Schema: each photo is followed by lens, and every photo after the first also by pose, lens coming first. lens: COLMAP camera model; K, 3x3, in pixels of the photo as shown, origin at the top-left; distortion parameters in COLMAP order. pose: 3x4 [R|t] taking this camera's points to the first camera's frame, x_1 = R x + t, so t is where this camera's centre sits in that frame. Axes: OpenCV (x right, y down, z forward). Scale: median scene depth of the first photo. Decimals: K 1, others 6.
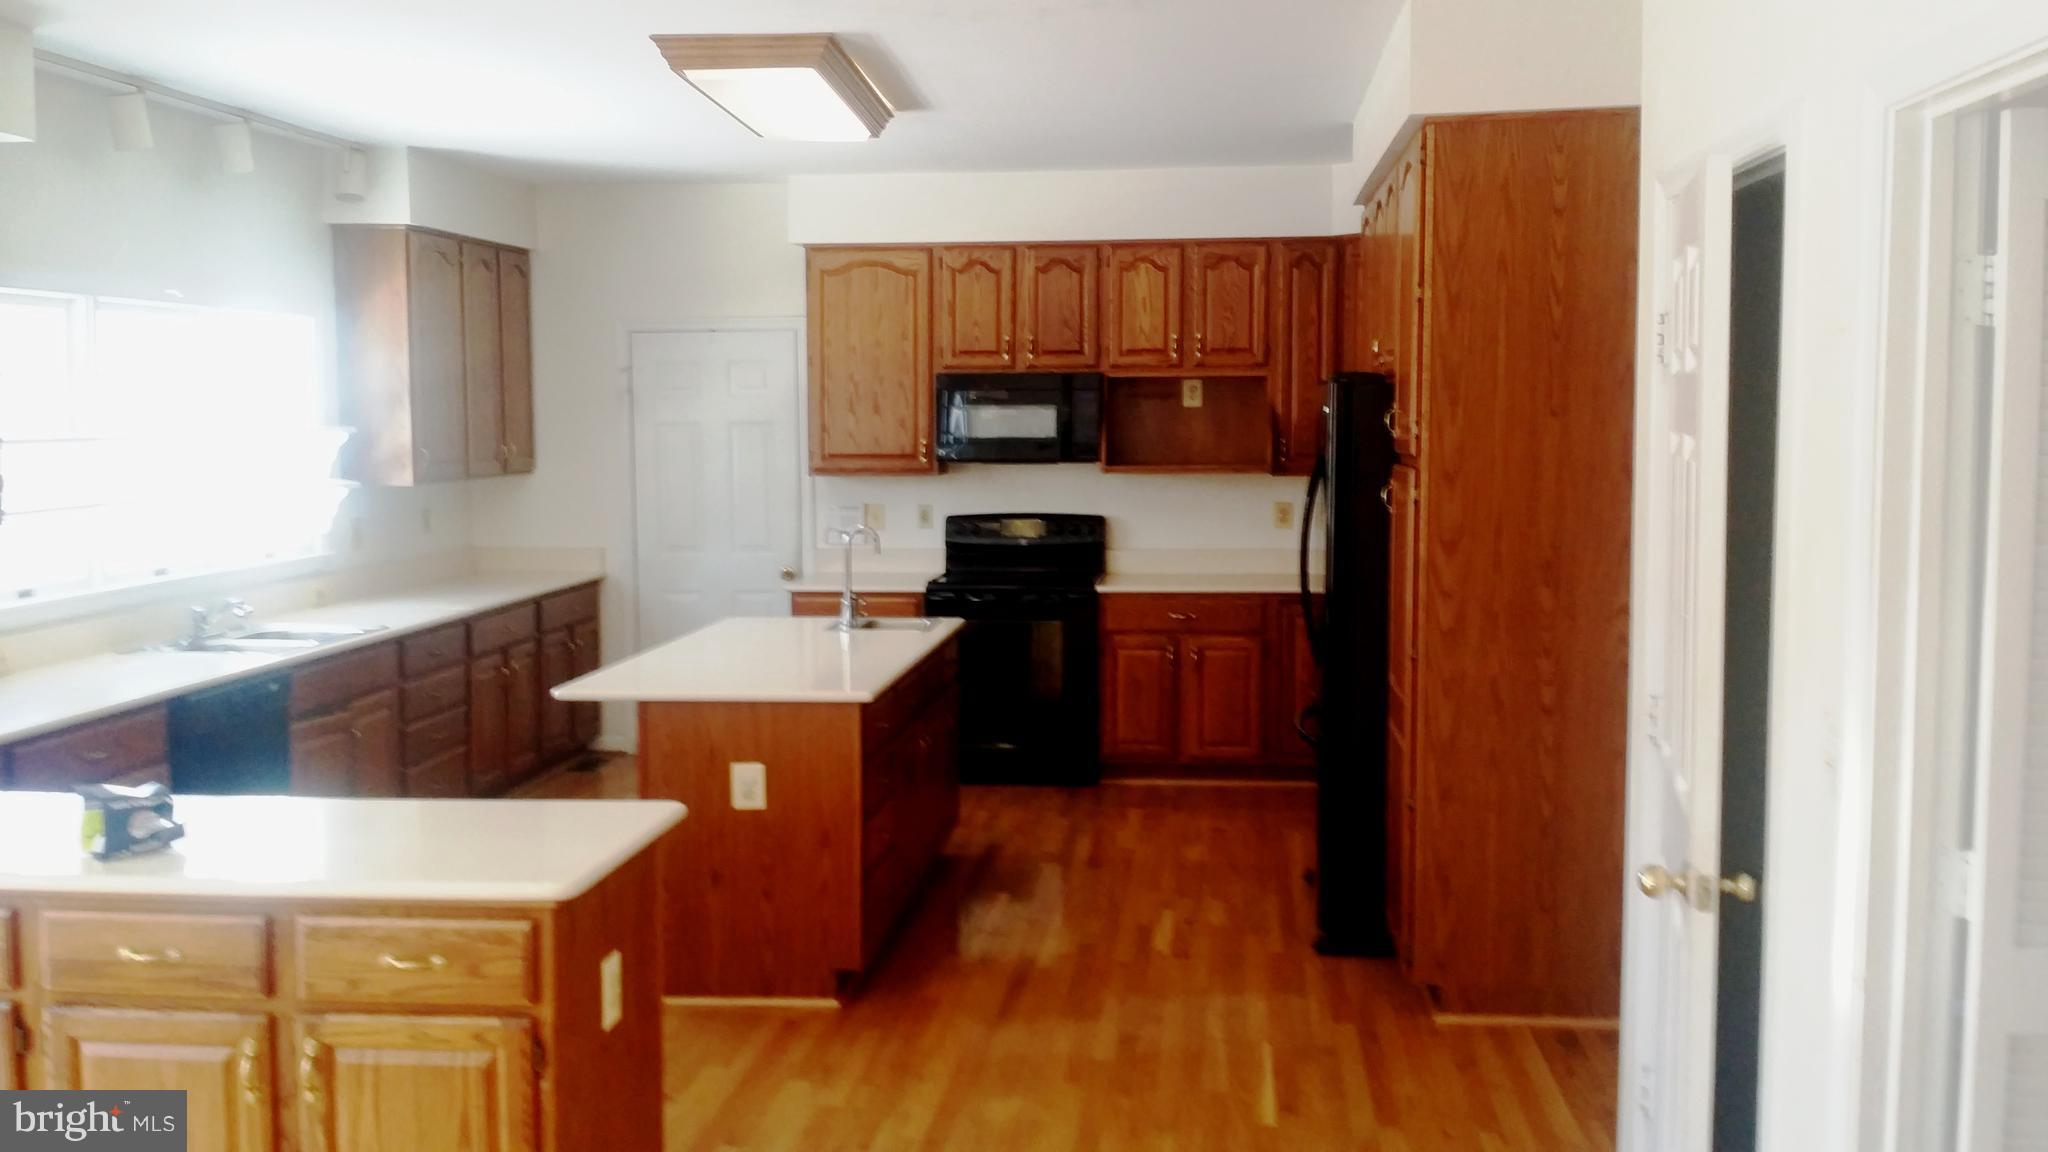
lens RADIAL K [[1840.1, 0, 1024.0], [0, 1840.1, 576.0], [0, 0, 1]] dist [0.078265, -0.223056]
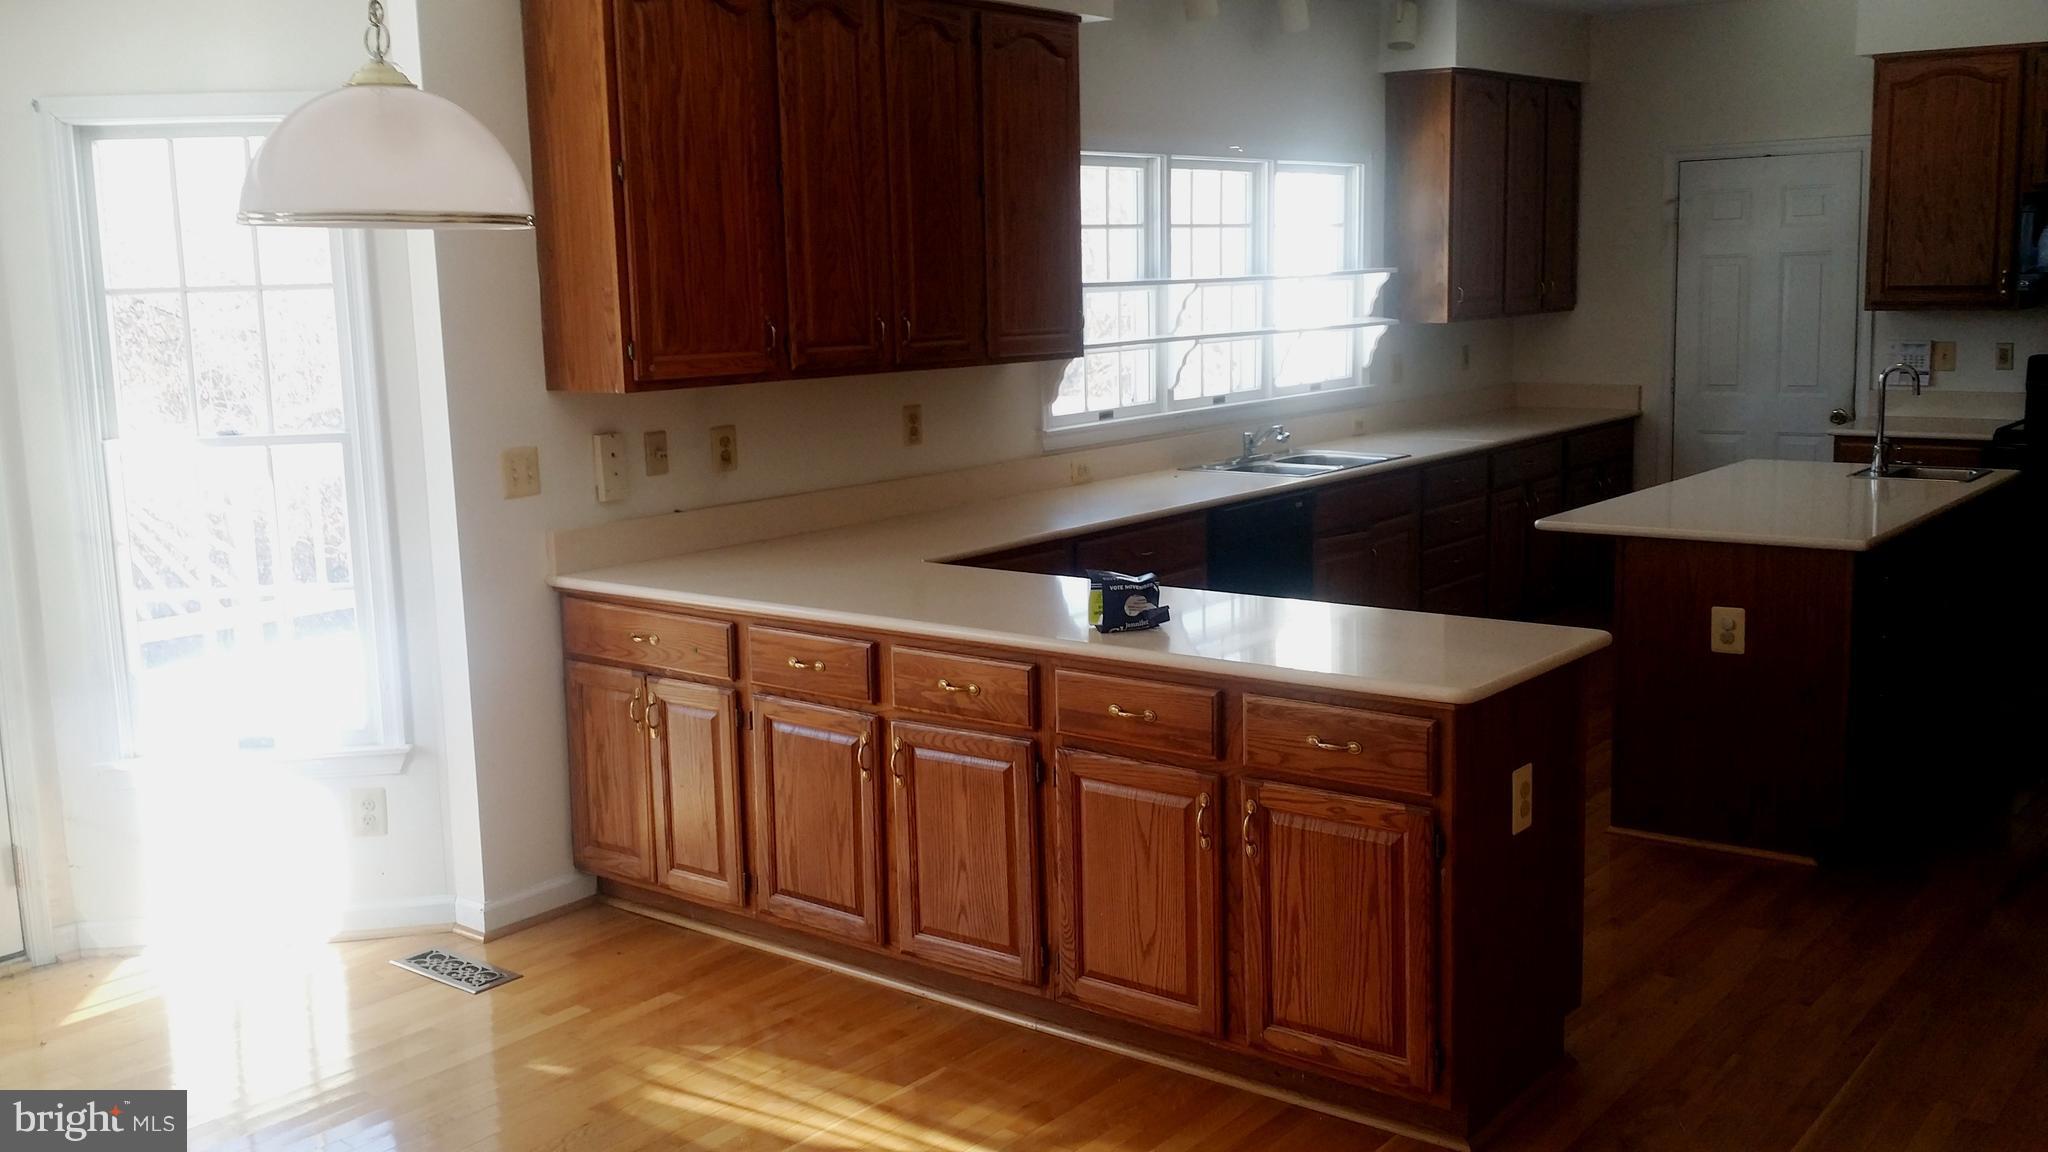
lens RADIAL K [[1840.1, 0, 1024.0], [0, 1840.1, 576.0], [0, 0, 1]] dist [0.078265, -0.223056]
pose [[0.838101, 0.071467, -0.540814, 0.106002], [-0.024956, 0.995366, 0.092859, 0.006482], [0.544945, -0.064329, 0.836001, -0.032610]]
